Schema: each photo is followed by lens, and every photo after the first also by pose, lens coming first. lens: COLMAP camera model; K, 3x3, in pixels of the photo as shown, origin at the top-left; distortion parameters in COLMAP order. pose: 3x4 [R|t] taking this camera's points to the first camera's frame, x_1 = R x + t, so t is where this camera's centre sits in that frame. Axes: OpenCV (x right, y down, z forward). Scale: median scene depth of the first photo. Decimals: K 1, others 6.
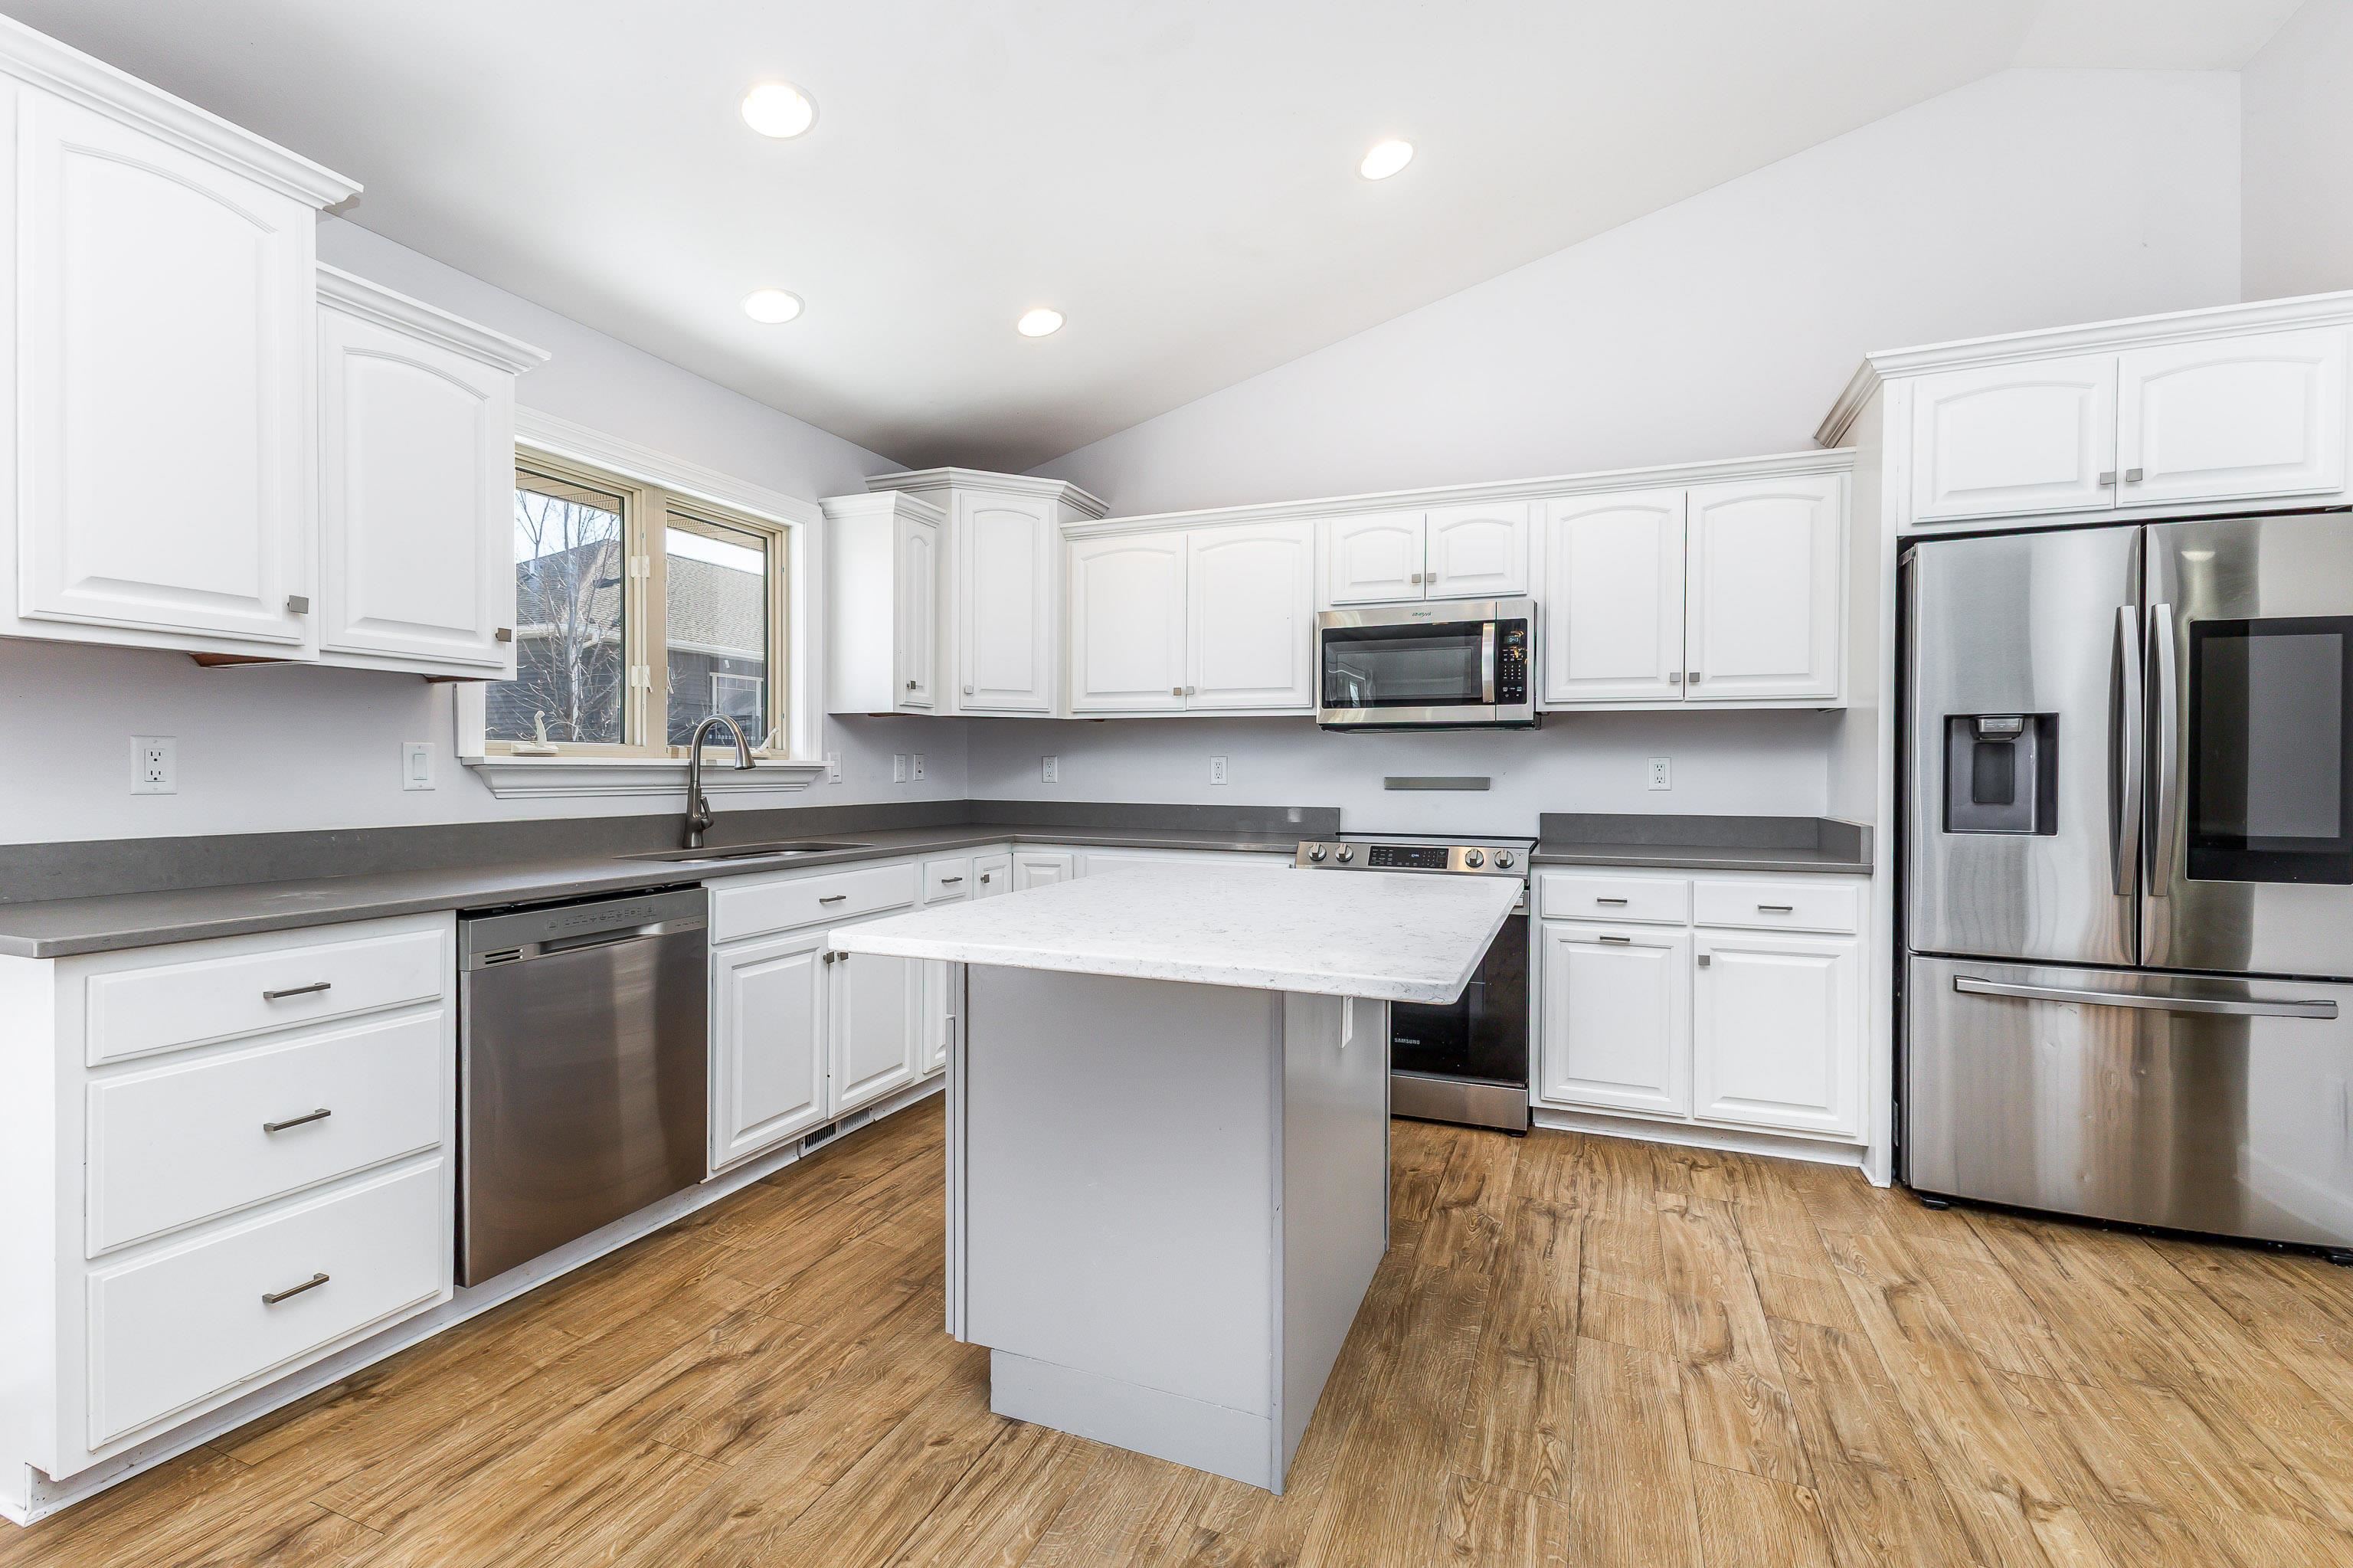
lens RADIAL K [[1034.8, 0, 1178.1], [0, 1034.8, 781.4], [0, 0, 1]] dist [0.014762, -0.004693]
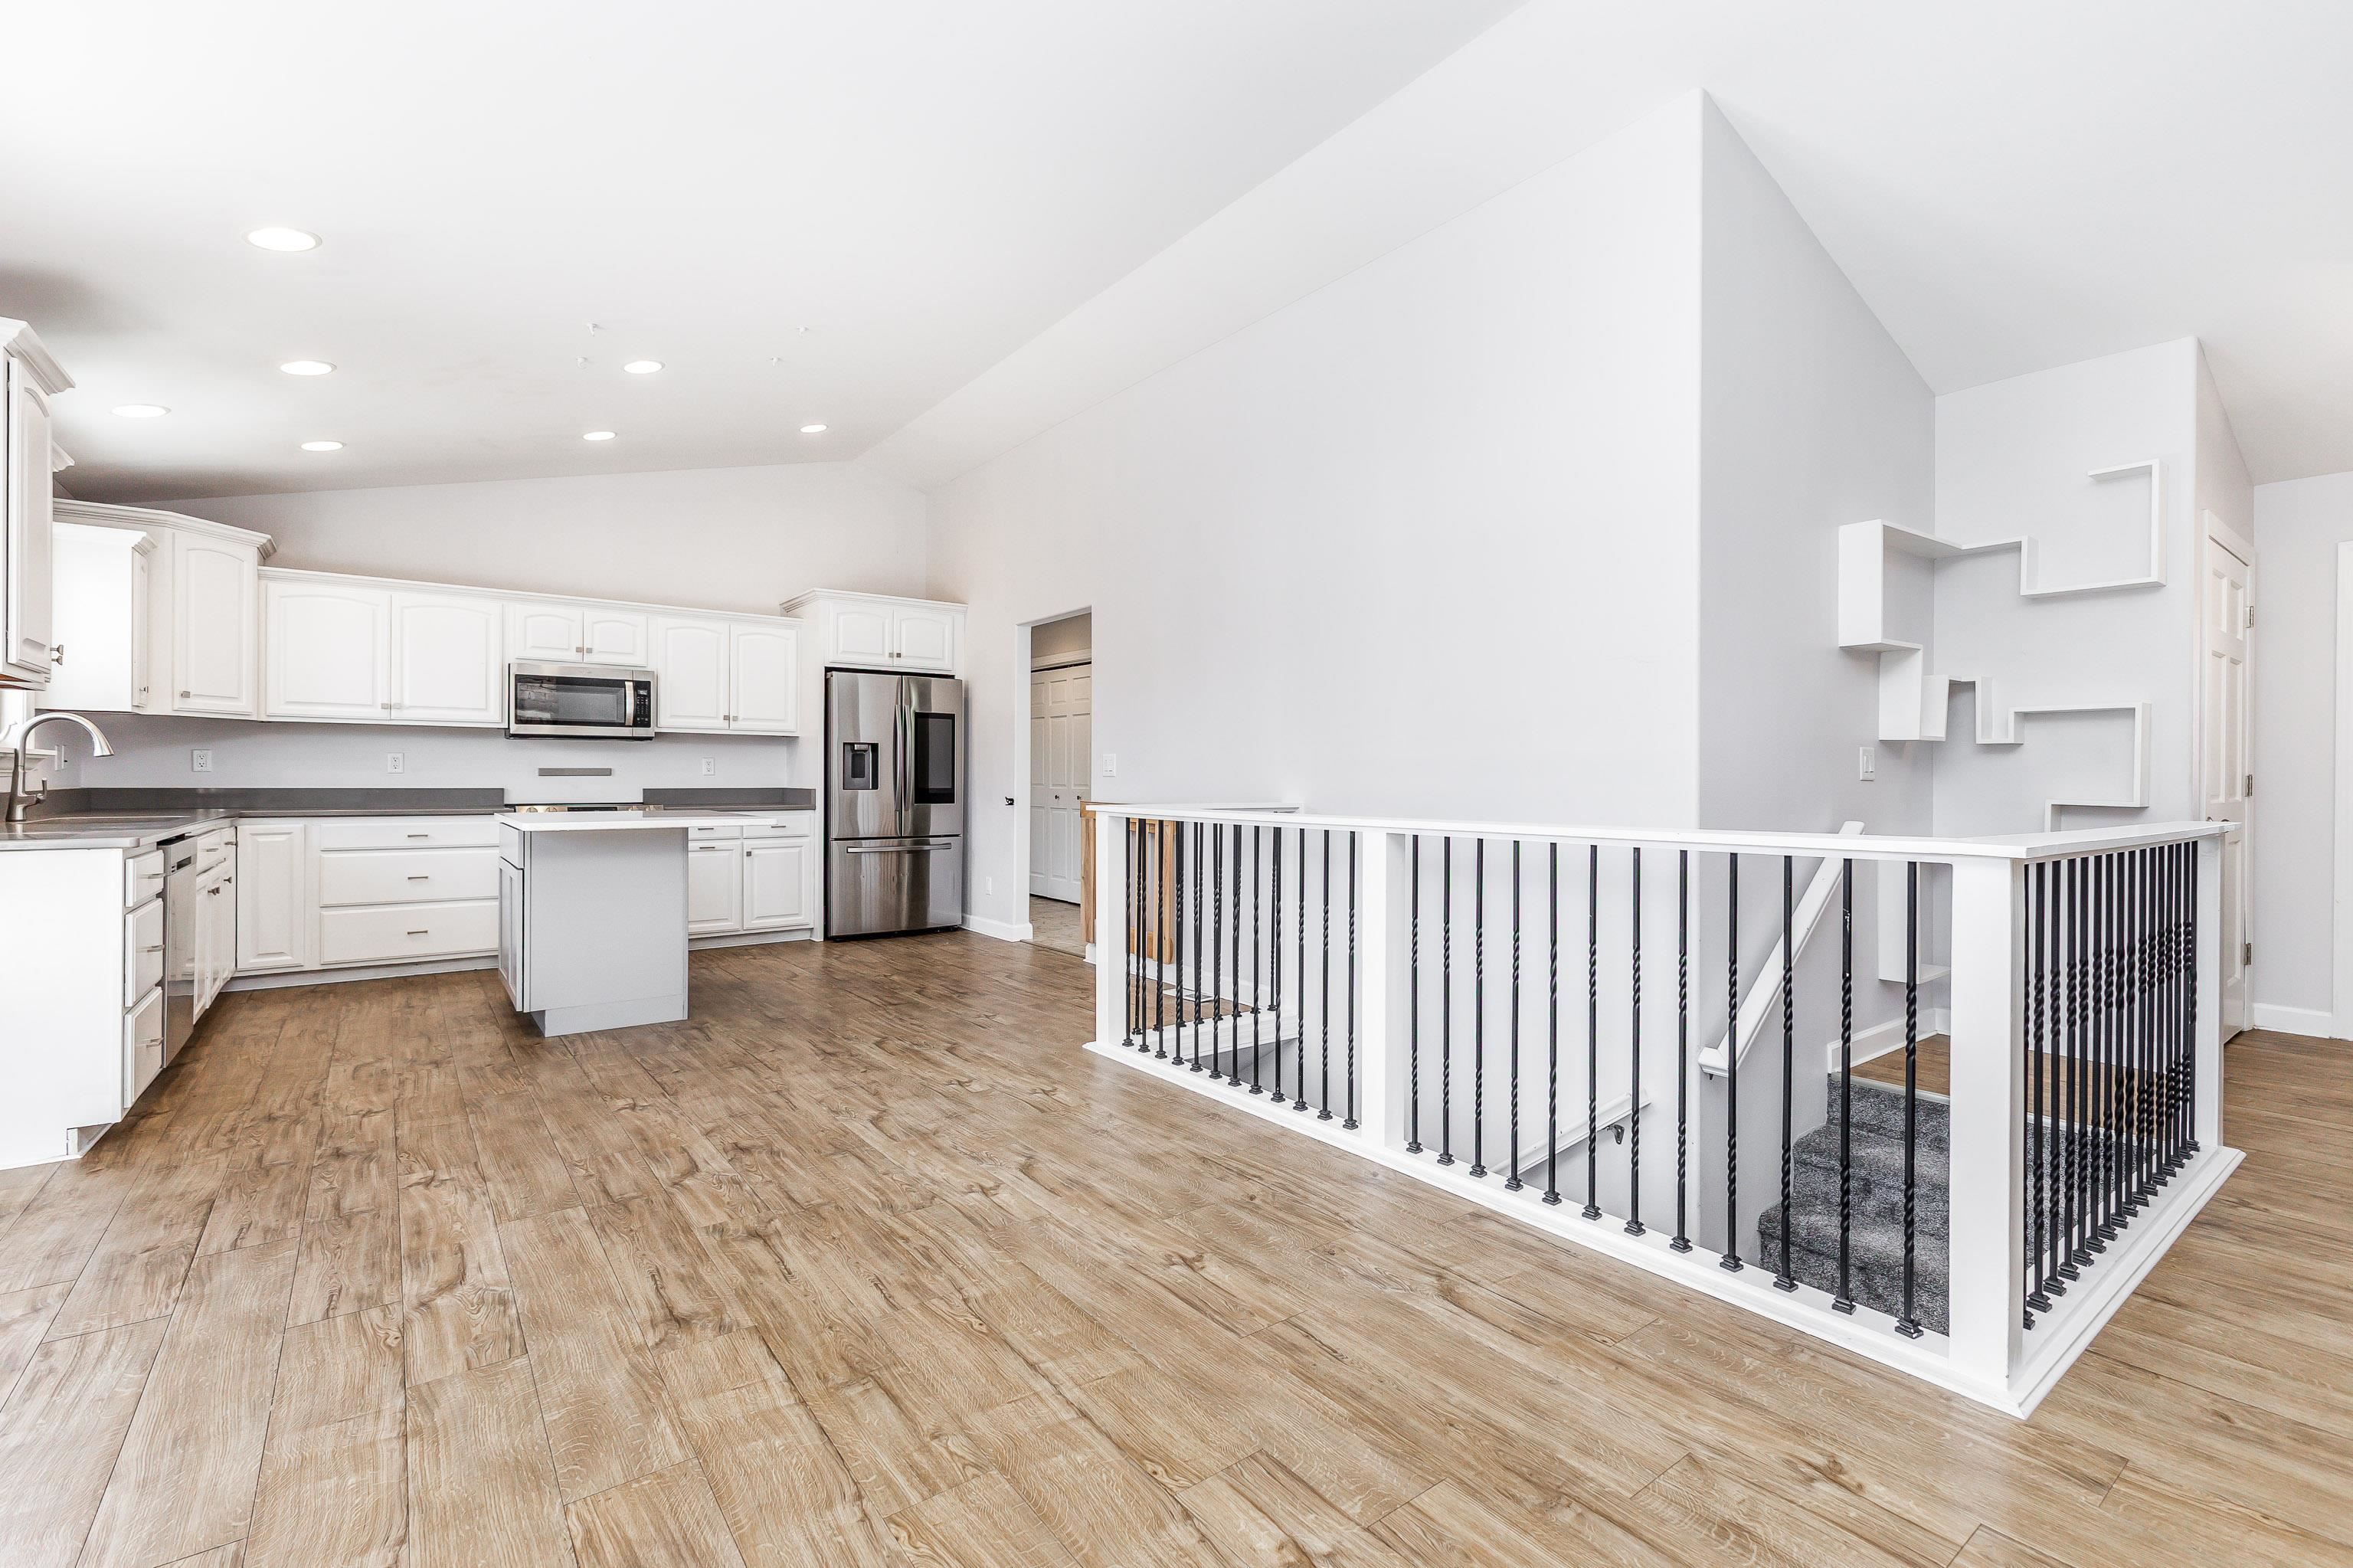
lens RADIAL K [[1034.8, 0, 1174.9], [0, 1034.8, 775.8], [0, 0, 1]] dist [0.014762, -0.004693]
pose [[0.510487, -0.001123, 0.859885, -0.899403], [0.007997, 0.999962, -0.003441, 0.028482], [-0.859848, 0.008633, 0.510476, -0.859497]]
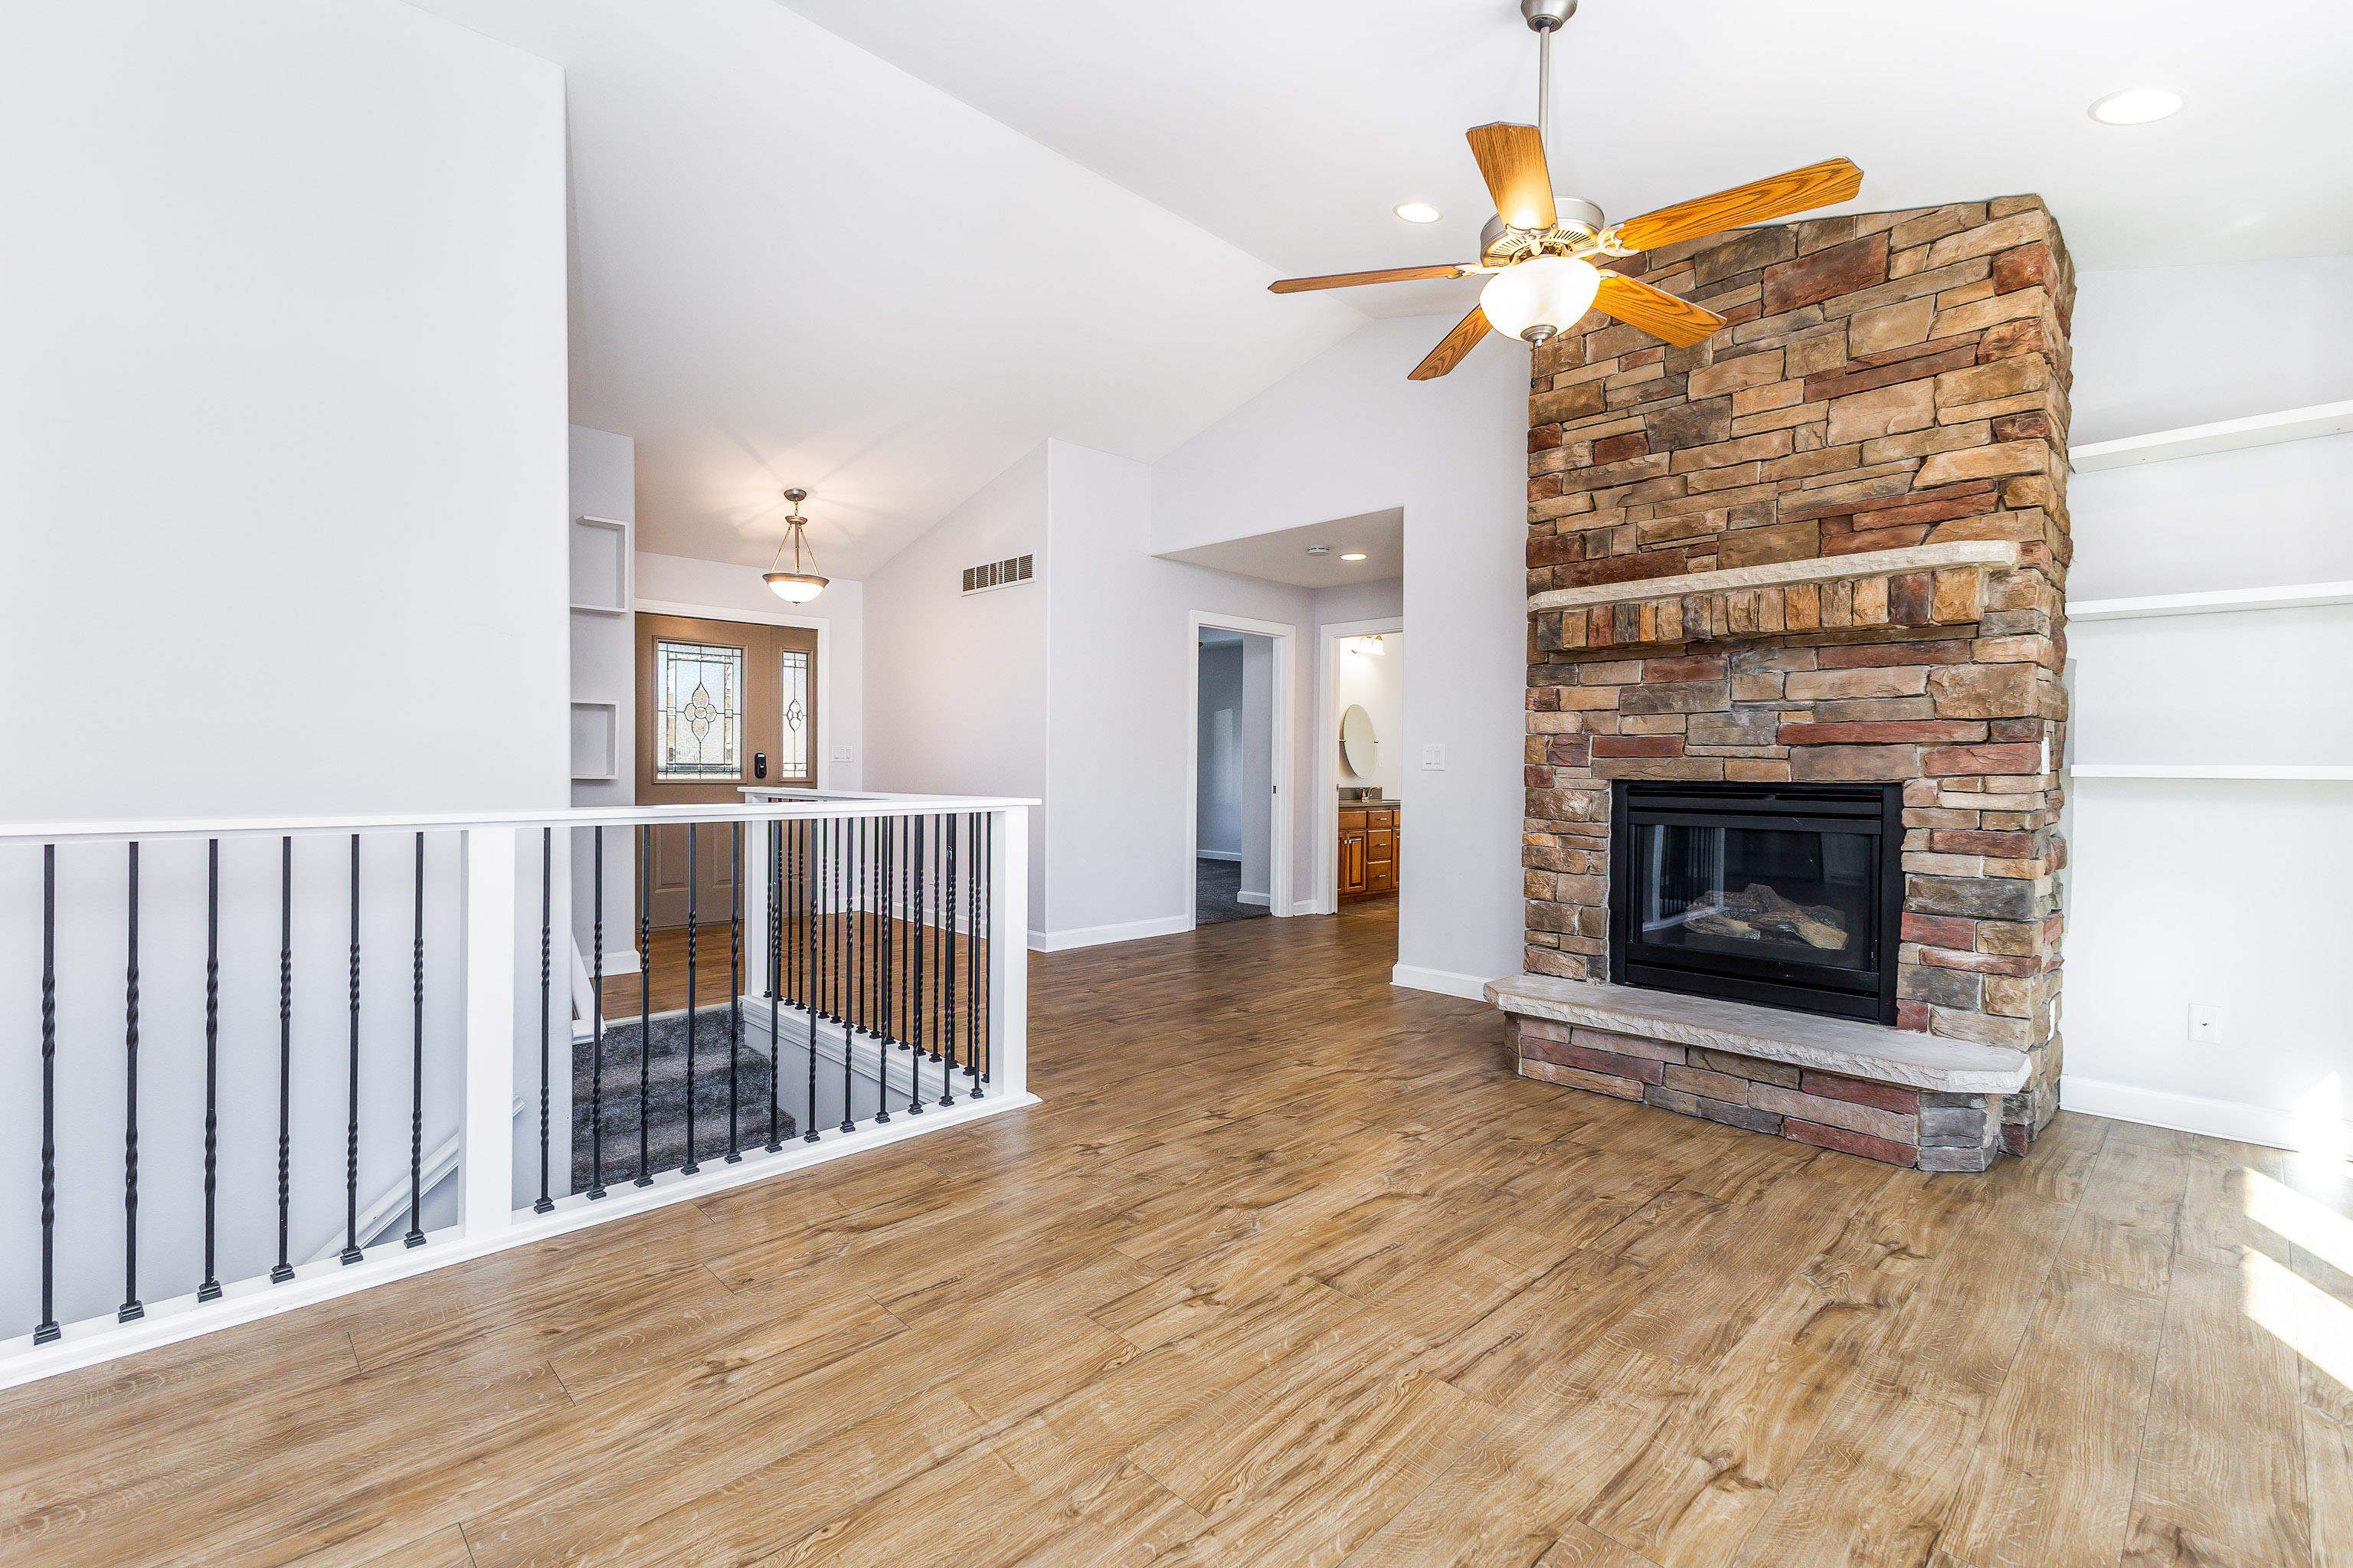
lens RADIAL K [[1034.8, 0, 1179.0], [0, 1034.8, 779.7], [0, 0, 1]] dist [0.014762, -0.004693]
pose [[-0.916462, -0.016932, 0.399763, -0.716754], [-0.006921, 0.999626, 0.026472, 0.021269], [-0.400061, 0.021493, -0.916236, -0.021311]]
